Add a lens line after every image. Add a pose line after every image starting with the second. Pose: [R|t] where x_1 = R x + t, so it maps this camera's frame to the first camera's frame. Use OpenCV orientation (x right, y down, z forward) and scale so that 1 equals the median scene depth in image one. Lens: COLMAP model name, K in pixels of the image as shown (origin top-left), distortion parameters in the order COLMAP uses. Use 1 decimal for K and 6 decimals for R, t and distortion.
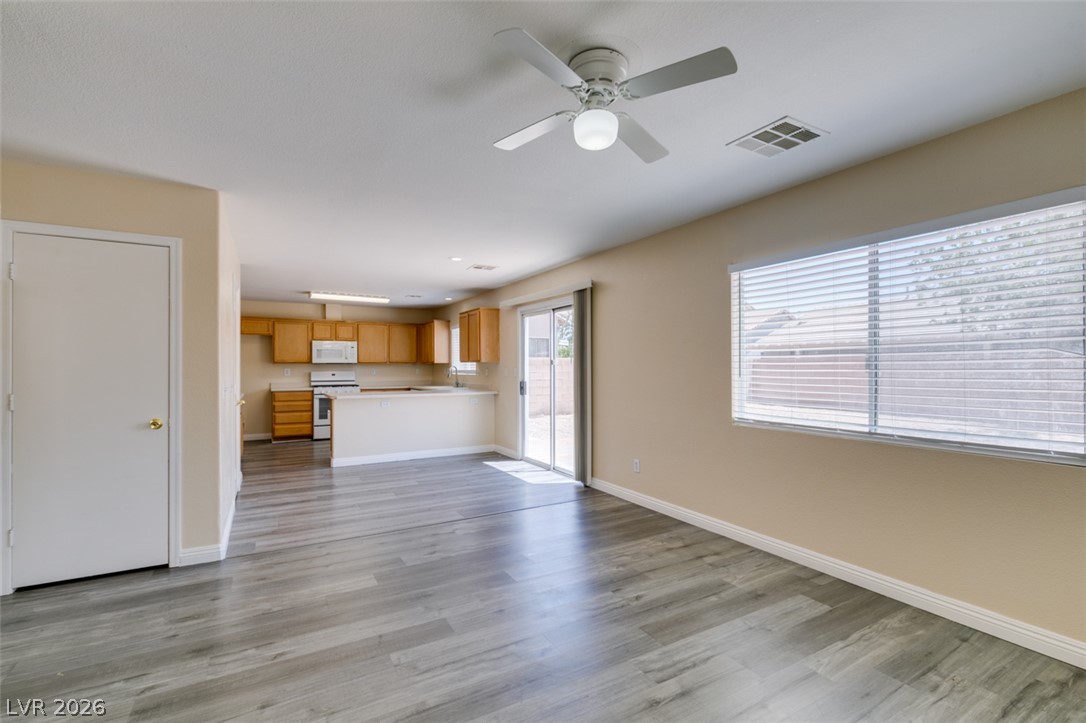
lens RADIAL K [[486.1, 0, 540.4], [0, 486.1, 366.9], [0, 0, 1]] dist [-0.000007, -0.000149]
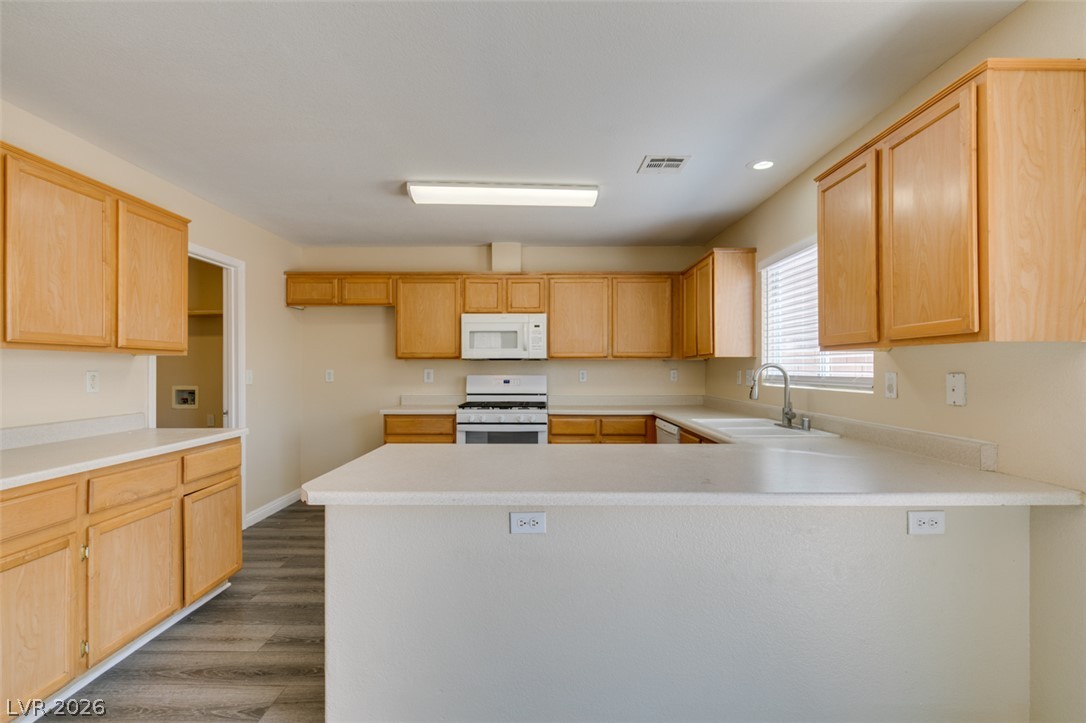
lens RADIAL K [[486.1, 0, 539.2], [0, 486.1, 364.6], [0, 0, 1]] dist [-0.000007, -0.000149]
pose [[0.865792, -0.000891, -0.500402, -0.144652], [-0.000651, 0.999996, -0.002907, -0.000205], [0.500403, 0.002842, 0.865788, 0.588277]]
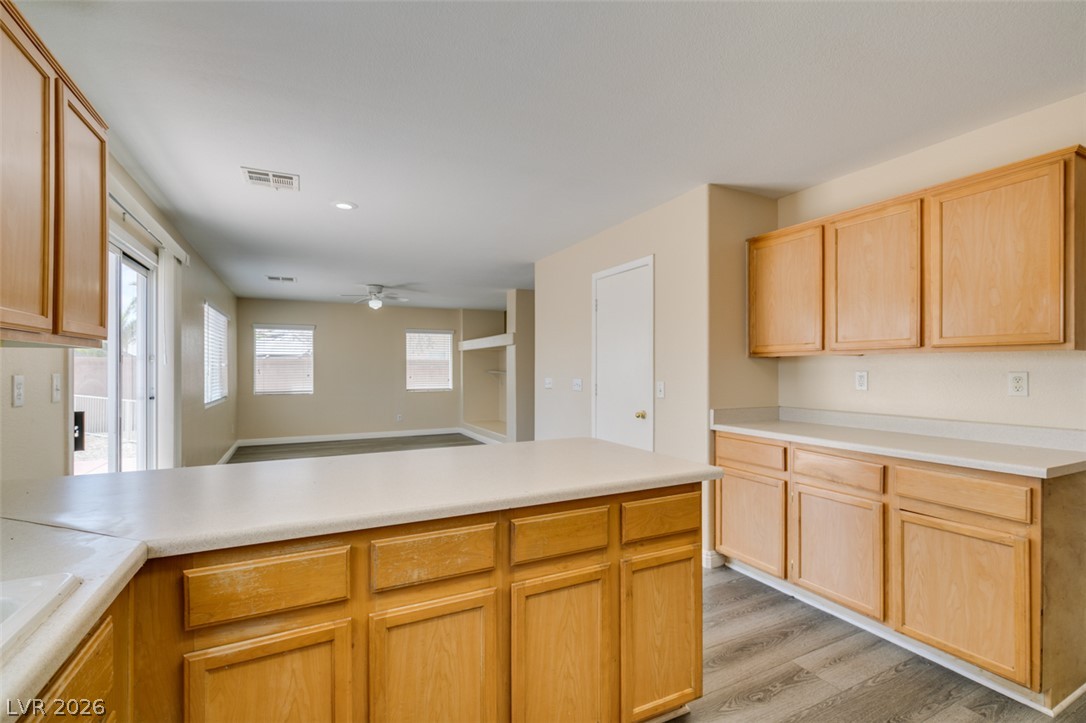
lens RADIAL K [[486.1, 0, 539.4], [0, 486.1, 368.7], [0, 0, 1]] dist [-0.000007, -0.000149]
pose [[-0.998241, -0.003527, 0.059181, -0.379605], [-0.003672, 0.999991, -0.002339, 0.004642], [-0.059173, -0.002552, -0.998245, 1.246412]]
